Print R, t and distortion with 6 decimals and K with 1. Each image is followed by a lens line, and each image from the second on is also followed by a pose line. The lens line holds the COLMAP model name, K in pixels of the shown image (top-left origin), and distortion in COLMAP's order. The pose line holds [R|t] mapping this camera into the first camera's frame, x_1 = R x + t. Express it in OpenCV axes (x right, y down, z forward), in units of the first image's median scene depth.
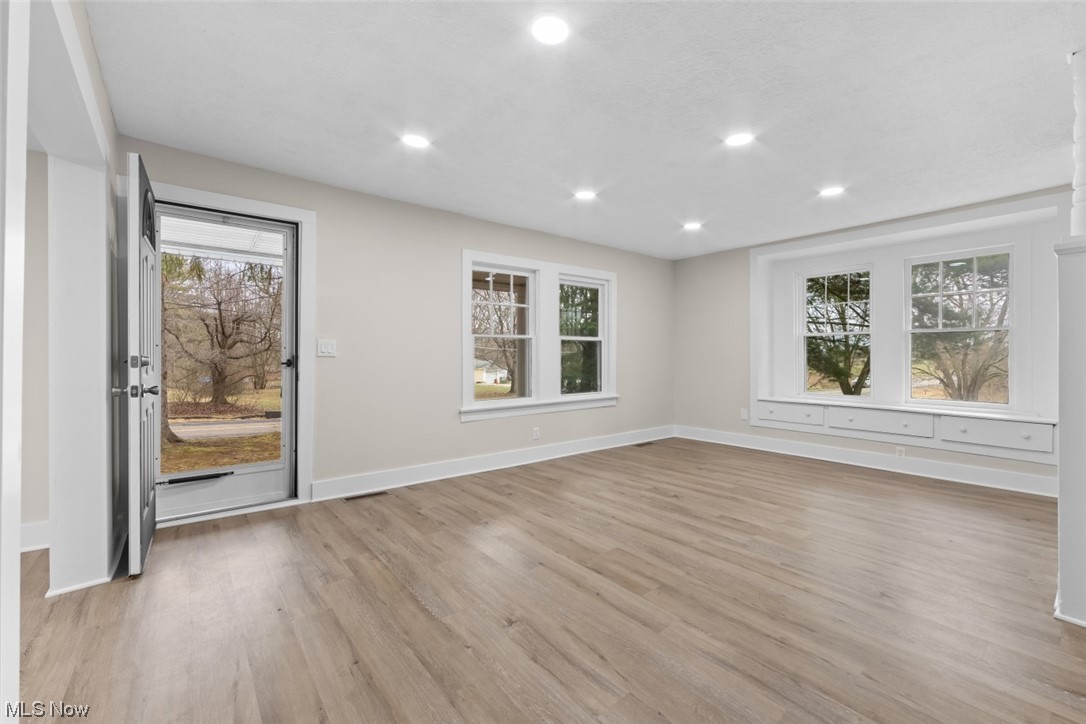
lens RADIAL K [[447.4, 0, 571.8], [0, 447.4, 355.8], [0, 0, 1]] dist [-0.001696, -0.000504]
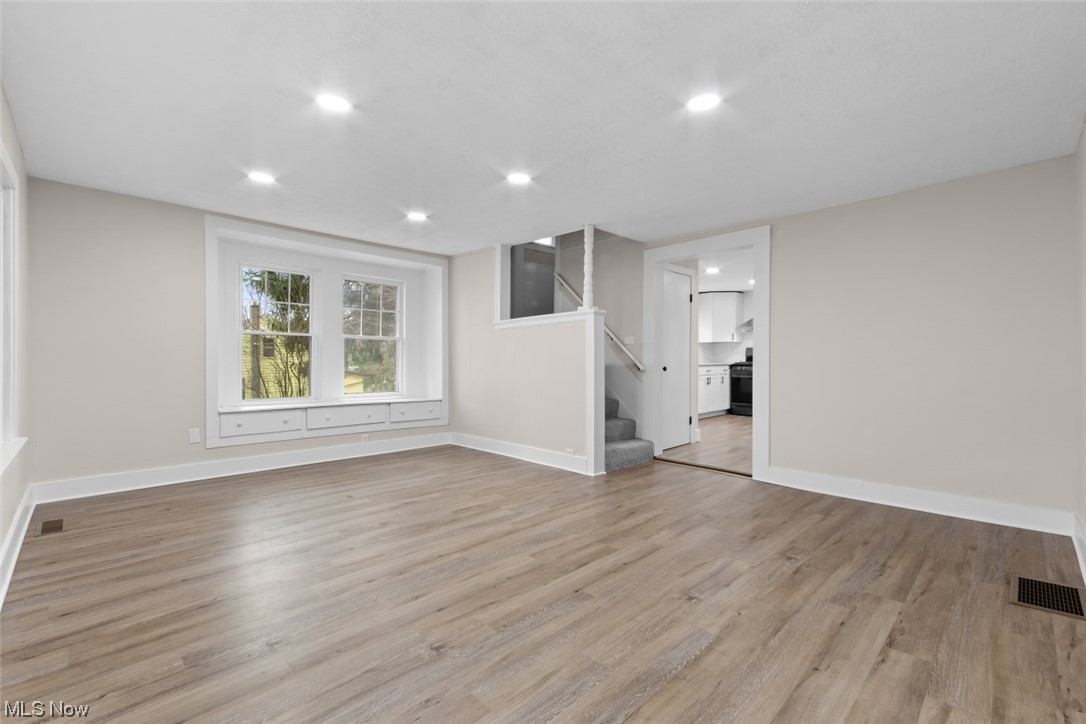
lens RADIAL K [[469.5, 0, 546.1], [0, 469.5, 361.8], [0, 0, 1]] dist [-0.000384, -0.000243]
pose [[-0.064154, -0.006626, 0.997918, -0.984529], [-0.005483, 0.999965, 0.006287, 0.002523], [-0.997925, -0.005068, -0.064188, 1.111628]]
